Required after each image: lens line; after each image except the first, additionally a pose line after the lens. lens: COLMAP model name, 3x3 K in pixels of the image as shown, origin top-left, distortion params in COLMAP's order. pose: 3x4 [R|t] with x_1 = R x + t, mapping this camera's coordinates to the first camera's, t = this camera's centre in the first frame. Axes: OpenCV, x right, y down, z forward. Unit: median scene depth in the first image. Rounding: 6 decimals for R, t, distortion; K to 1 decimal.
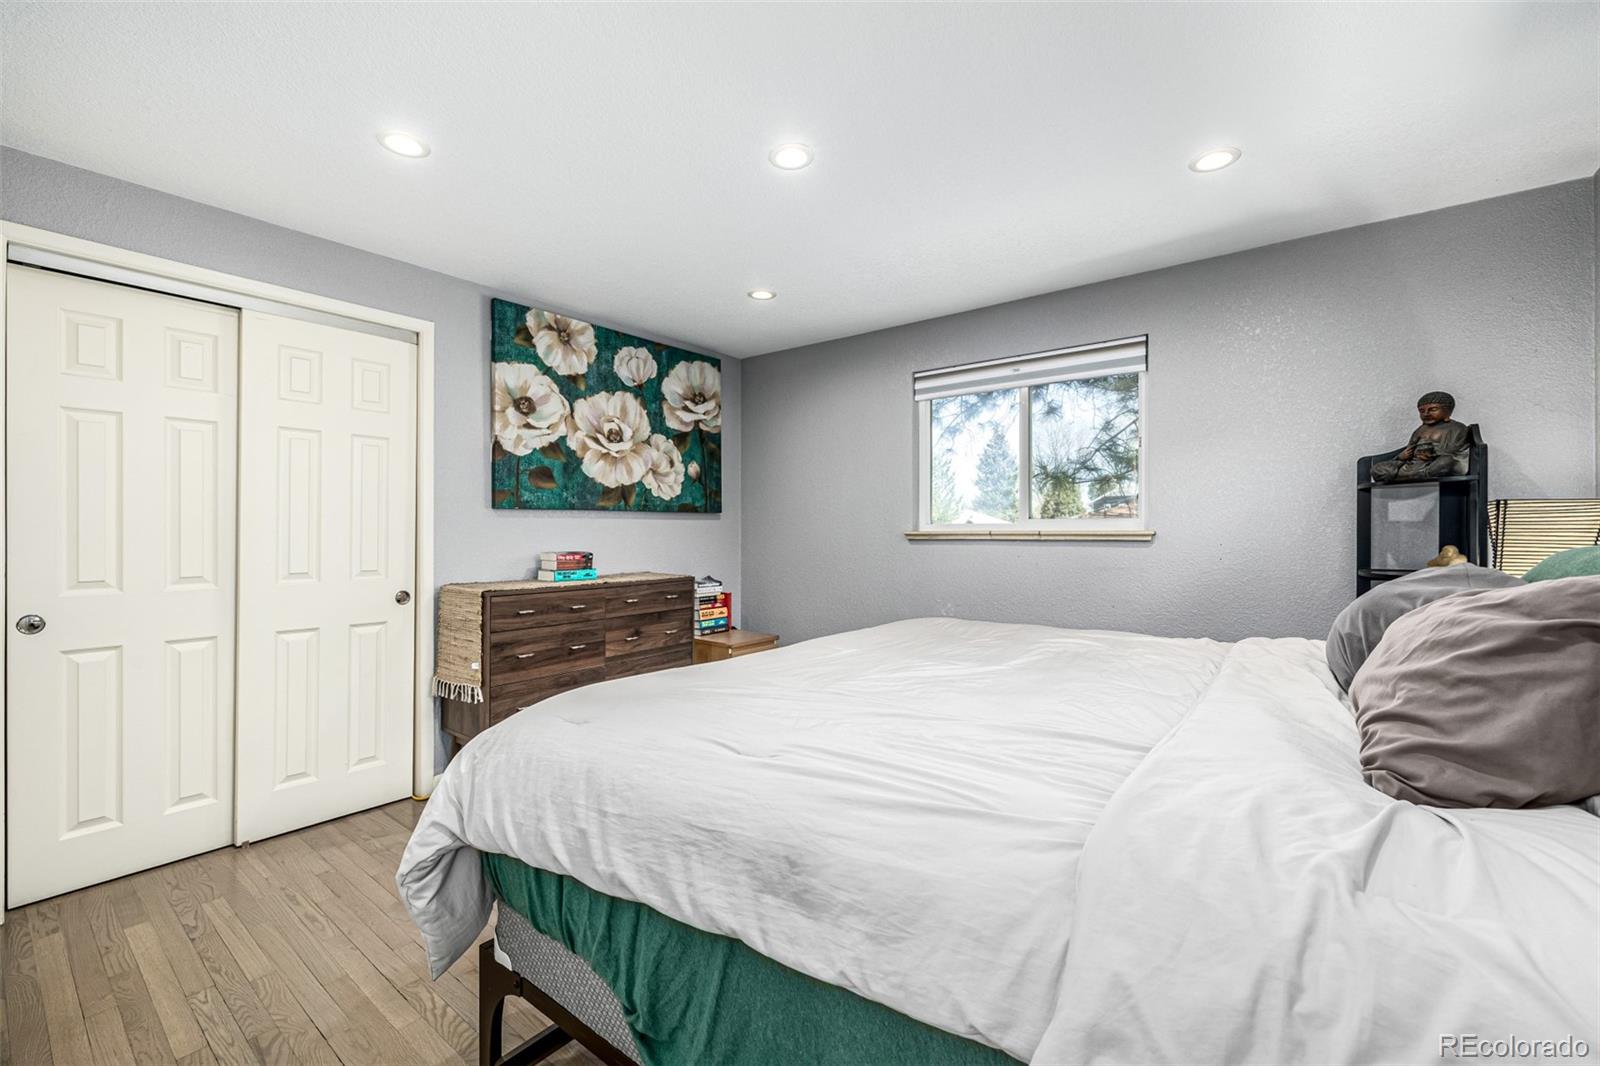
lens RADIAL K [[680.7, 0, 798.5], [0, 680.7, 528.8], [0, 0, 1]] dist [0.000857, -0.000019]
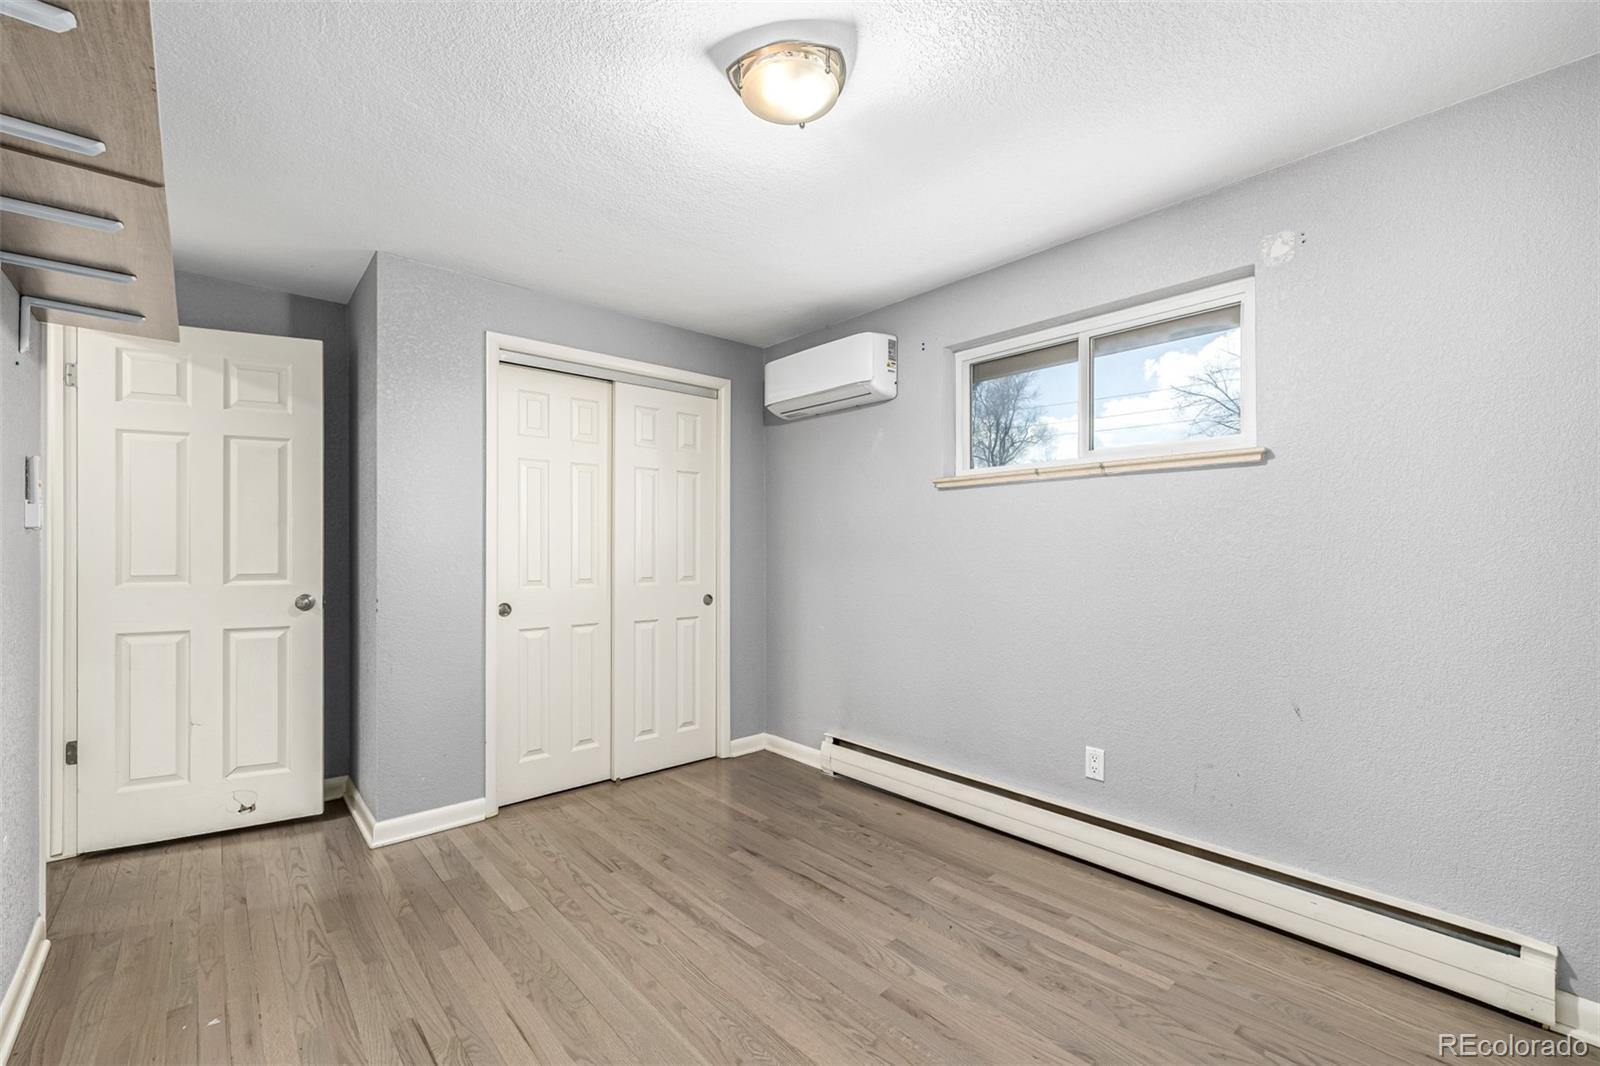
lens RADIAL K [[680.7, 0, 798.4], [0, 680.7, 543.7], [0, 0, 1]] dist [0.000857, -0.000019]
pose [[0.982542, 0.002448, -0.186027, -0.179773], [-0.002238, 0.999997, 0.001339, -0.004330], [0.186030, -0.000899, 0.982544, -0.213991]]
